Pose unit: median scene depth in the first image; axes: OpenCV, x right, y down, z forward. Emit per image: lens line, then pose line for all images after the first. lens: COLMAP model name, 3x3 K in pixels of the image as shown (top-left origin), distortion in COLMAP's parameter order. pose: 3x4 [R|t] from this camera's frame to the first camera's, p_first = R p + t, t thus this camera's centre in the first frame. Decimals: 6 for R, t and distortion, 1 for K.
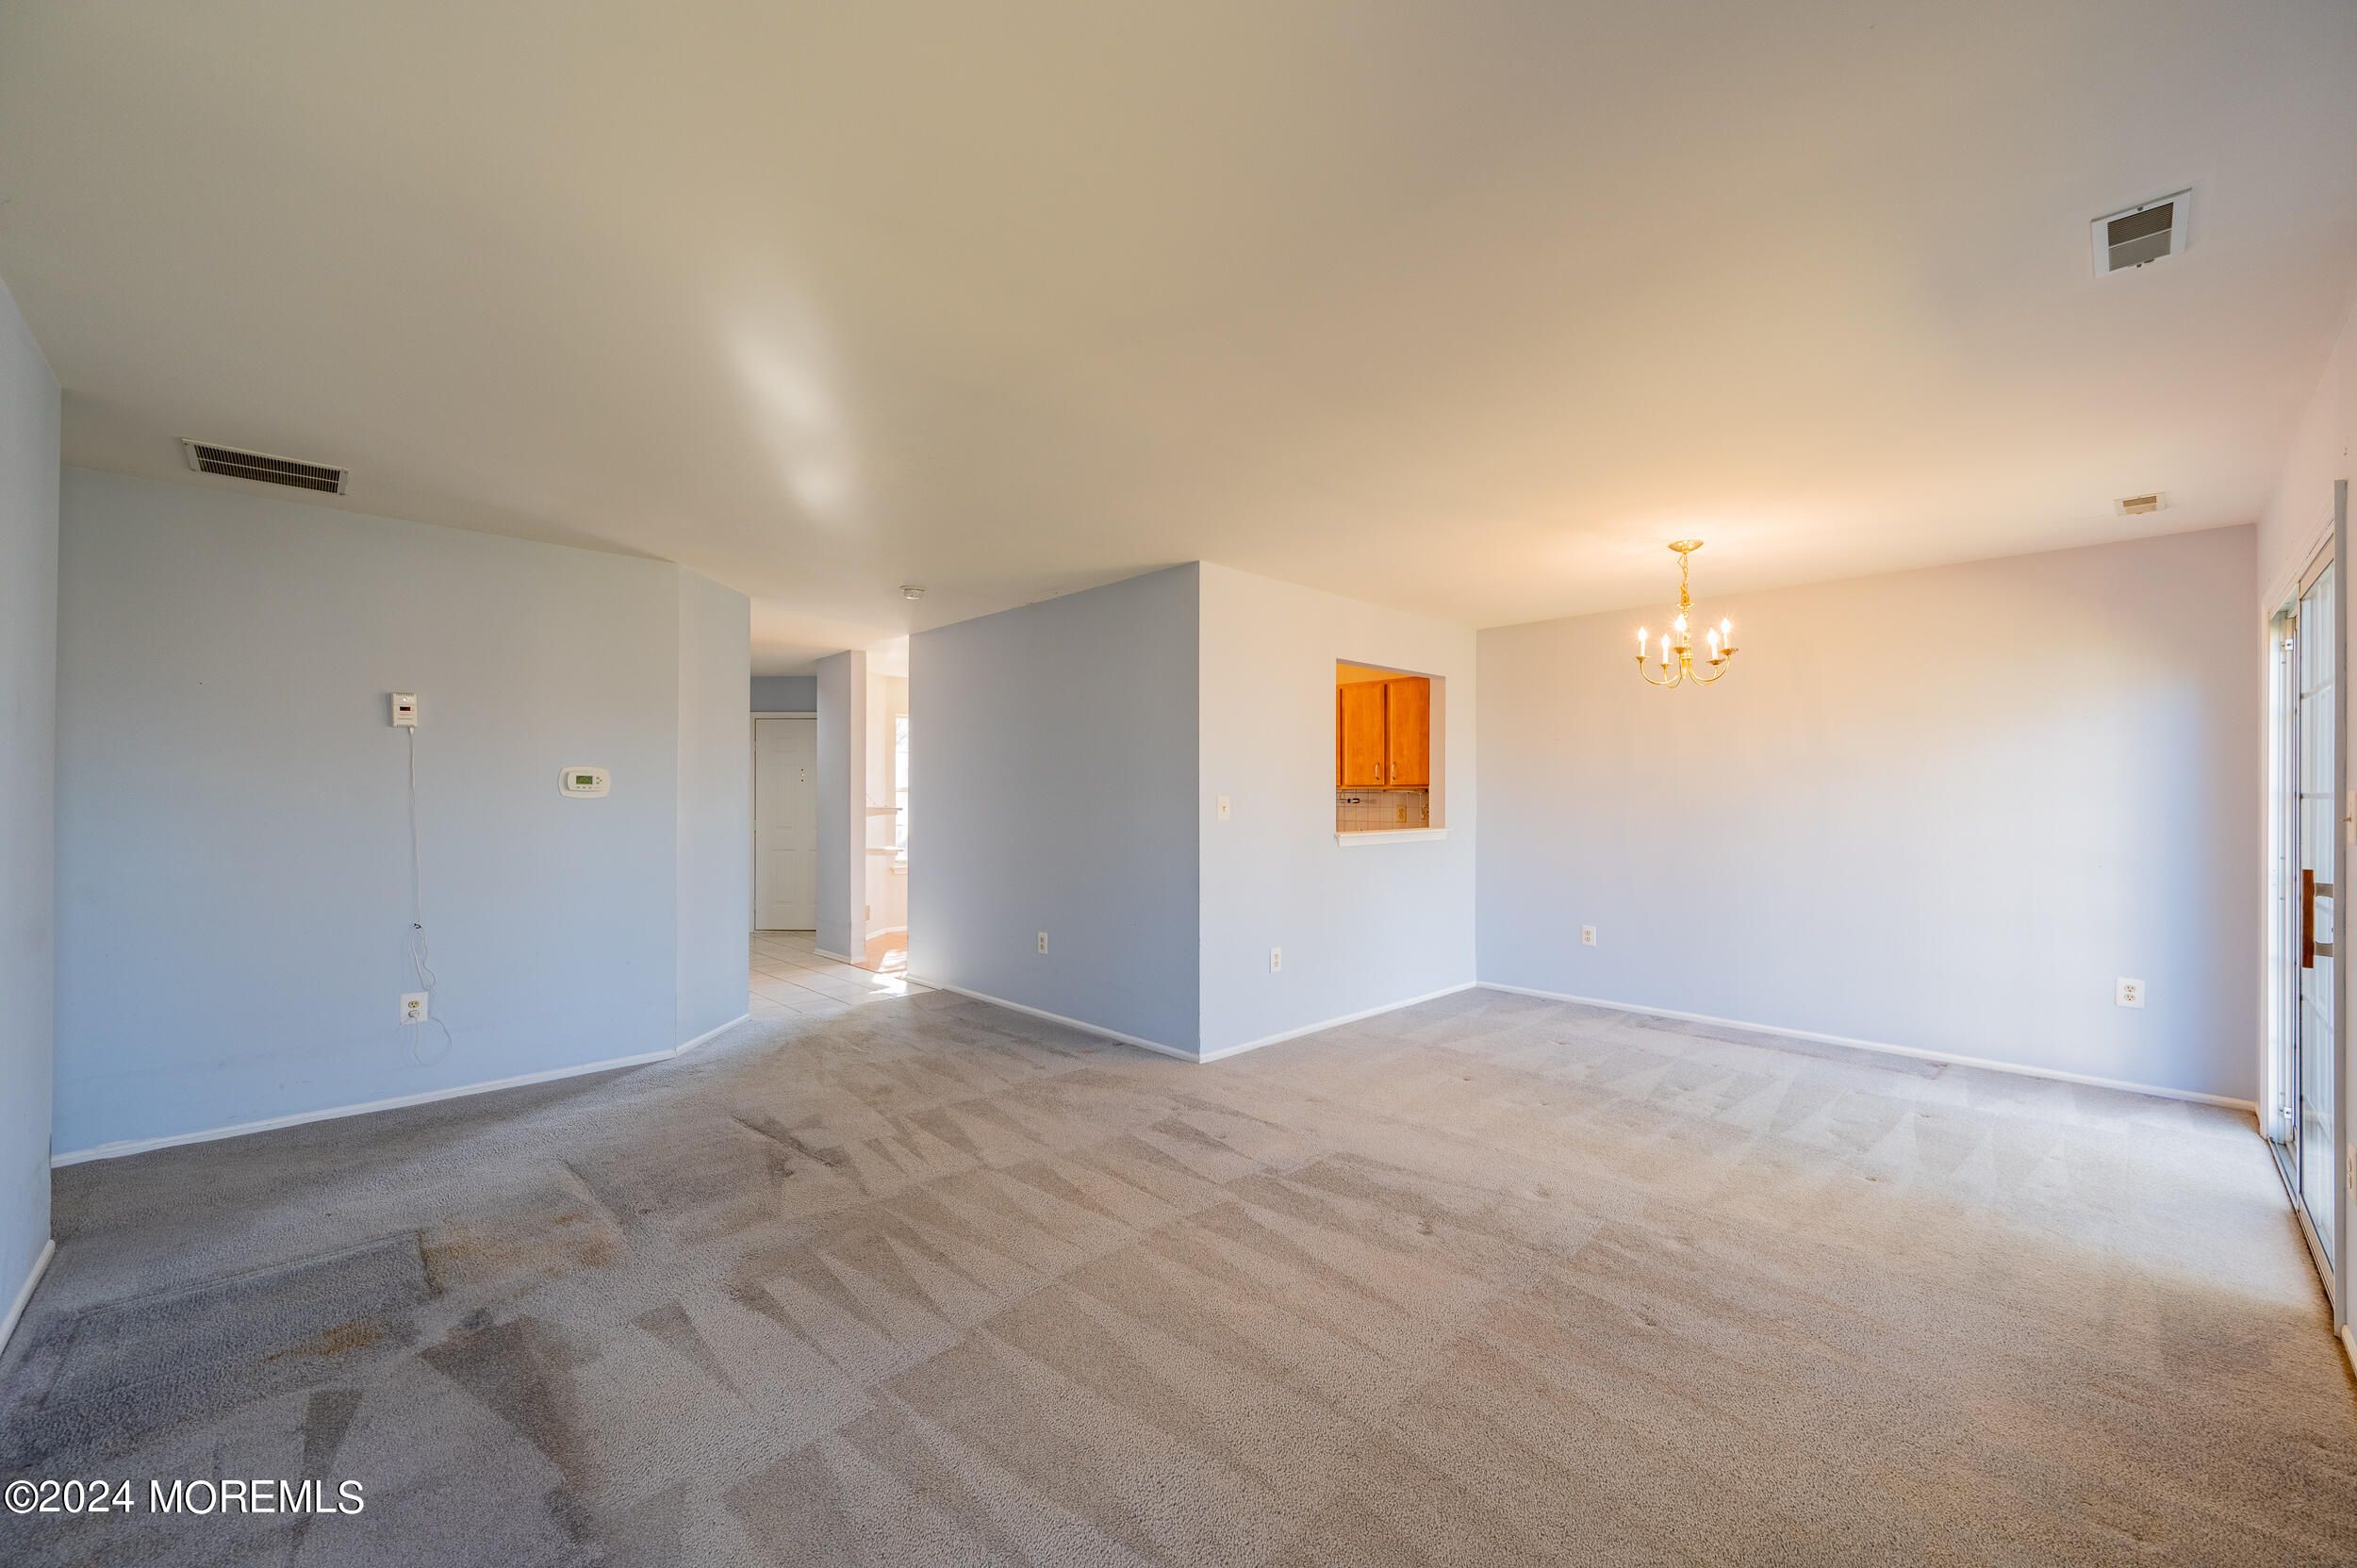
lens RADIAL K [[926.9, 0, 1181.5], [0, 926.9, 789.2], [0, 0, 1]] dist [-0.001138, 0.000379]
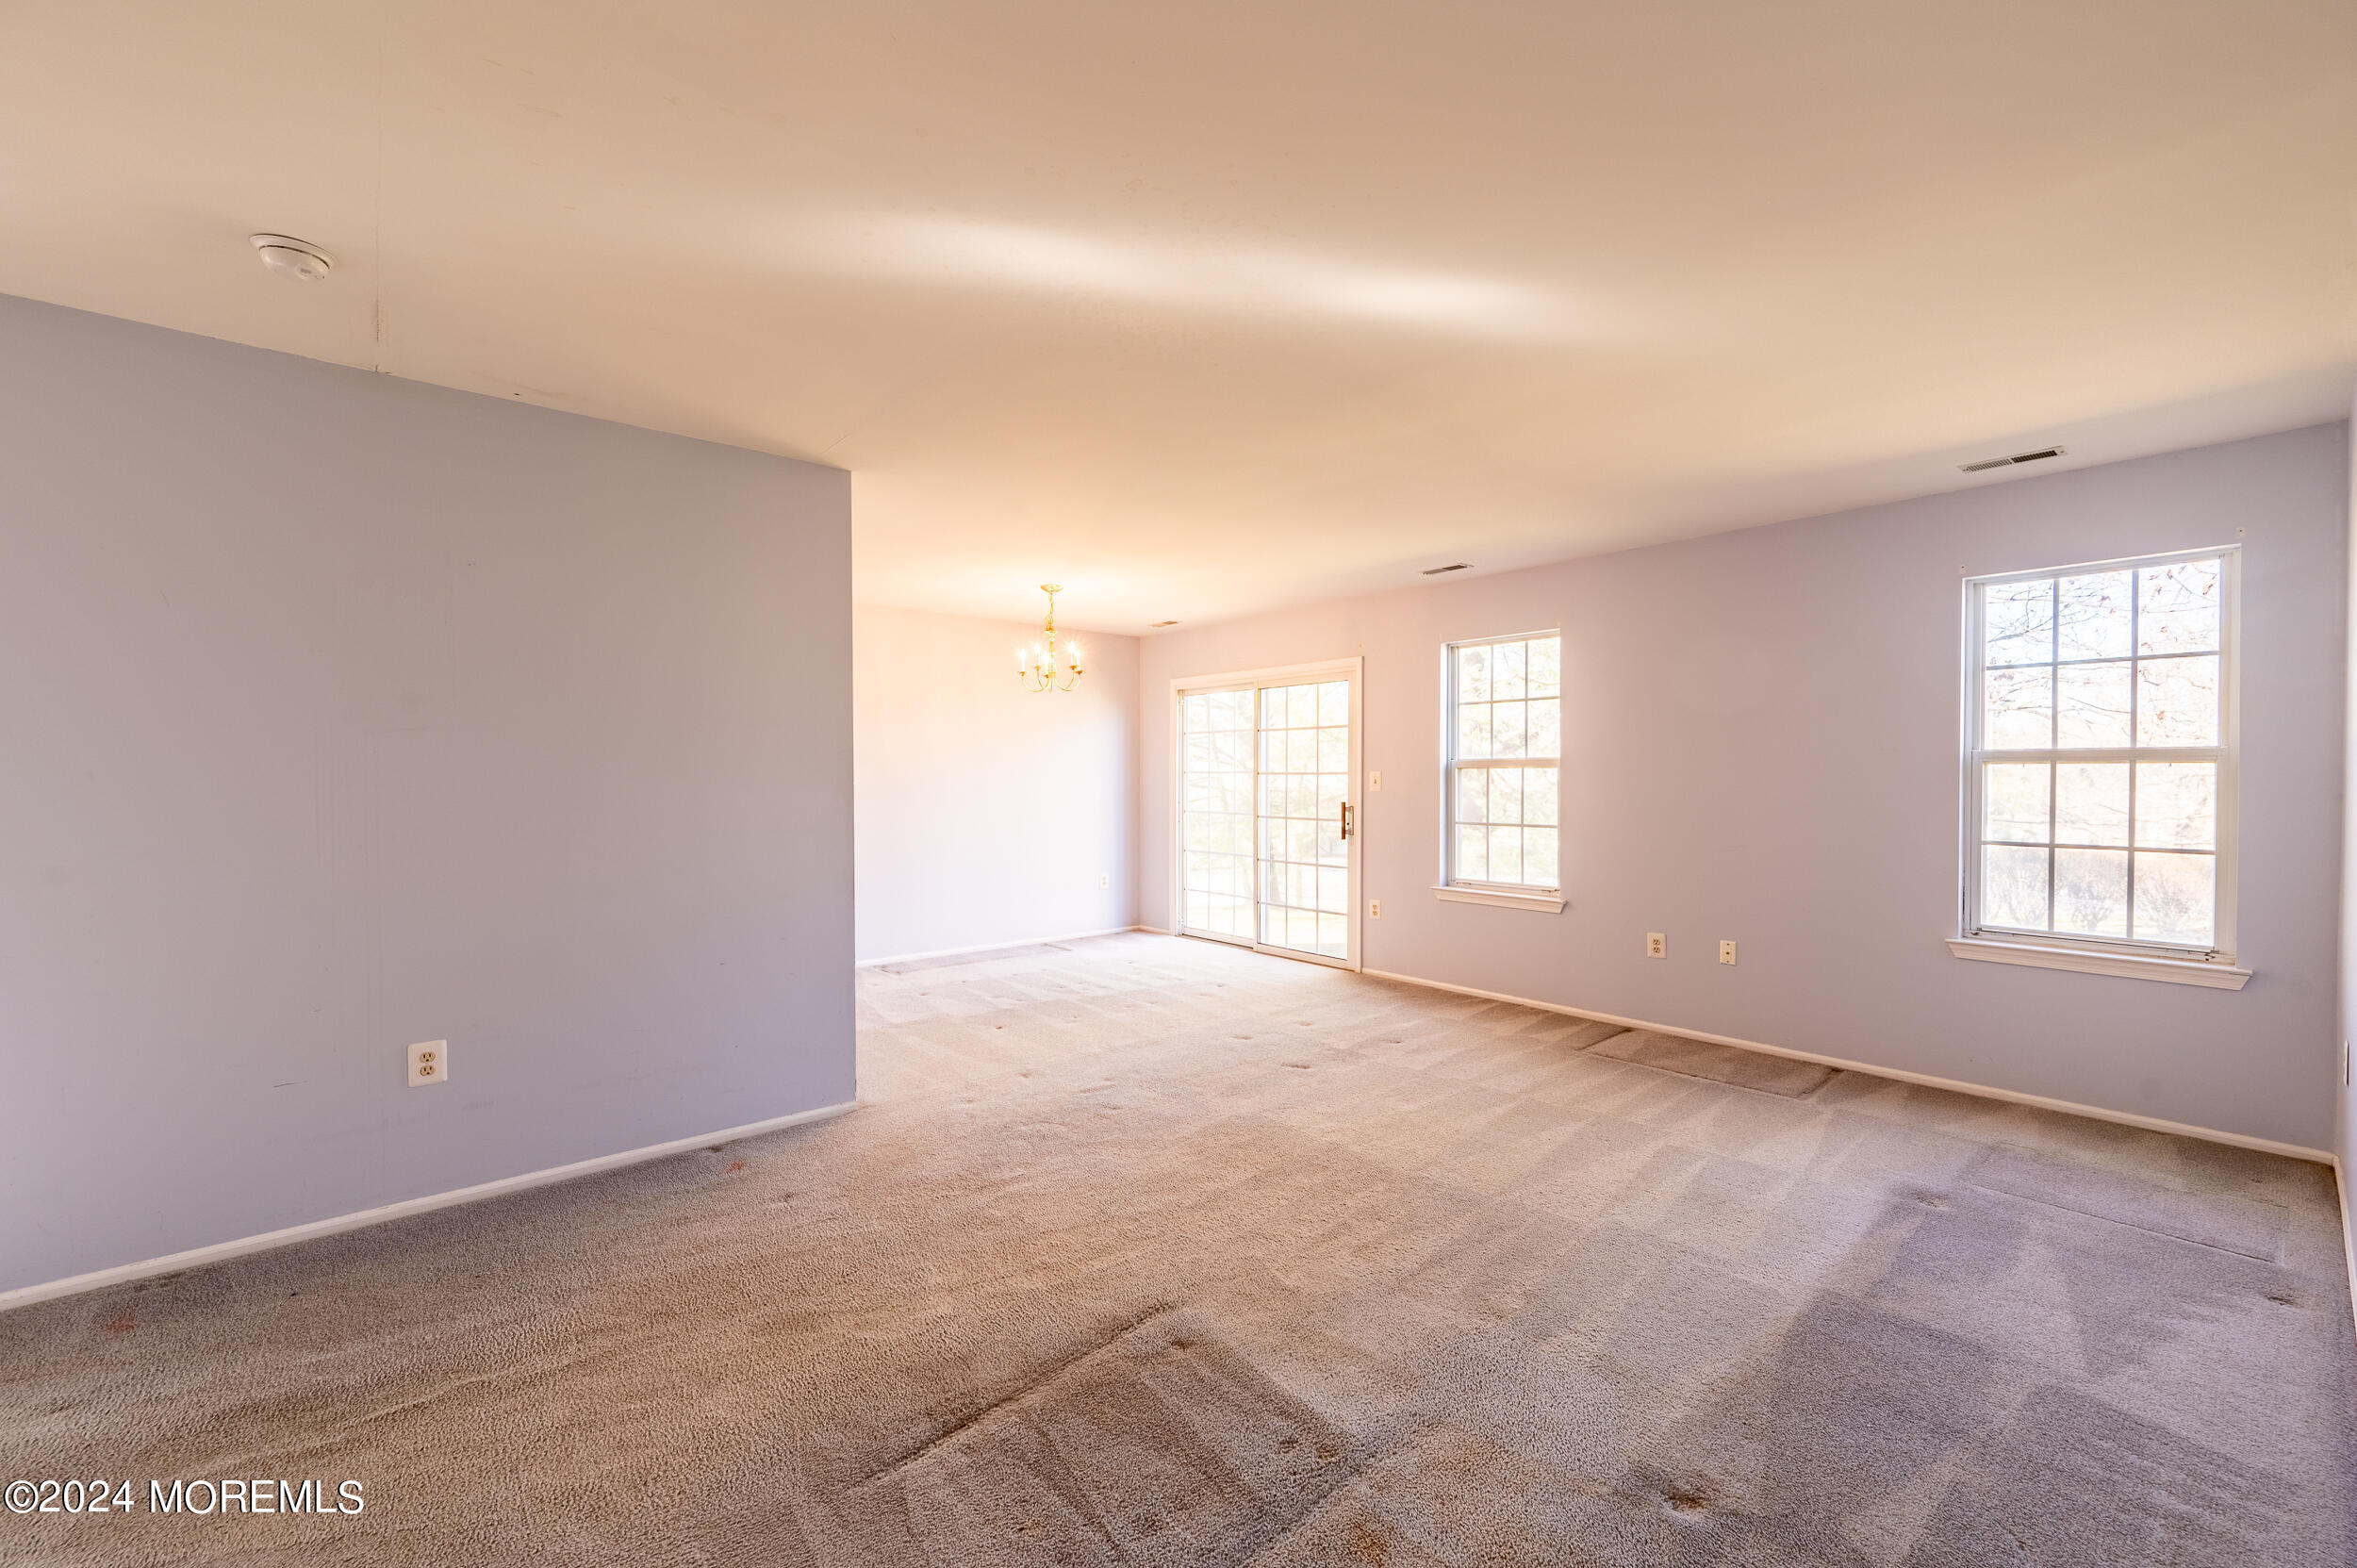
lens RADIAL K [[943.3, 0, 1177.5], [0, 943.3, 790.1], [0, 0, 1]] dist [0.000598, 0.000195]
pose [[0.071226, -0.018256, 0.997293, -0.901147], [-0.008556, 0.999785, 0.018913, 0.004006], [-0.997424, -0.009880, 0.071055, 0.791511]]
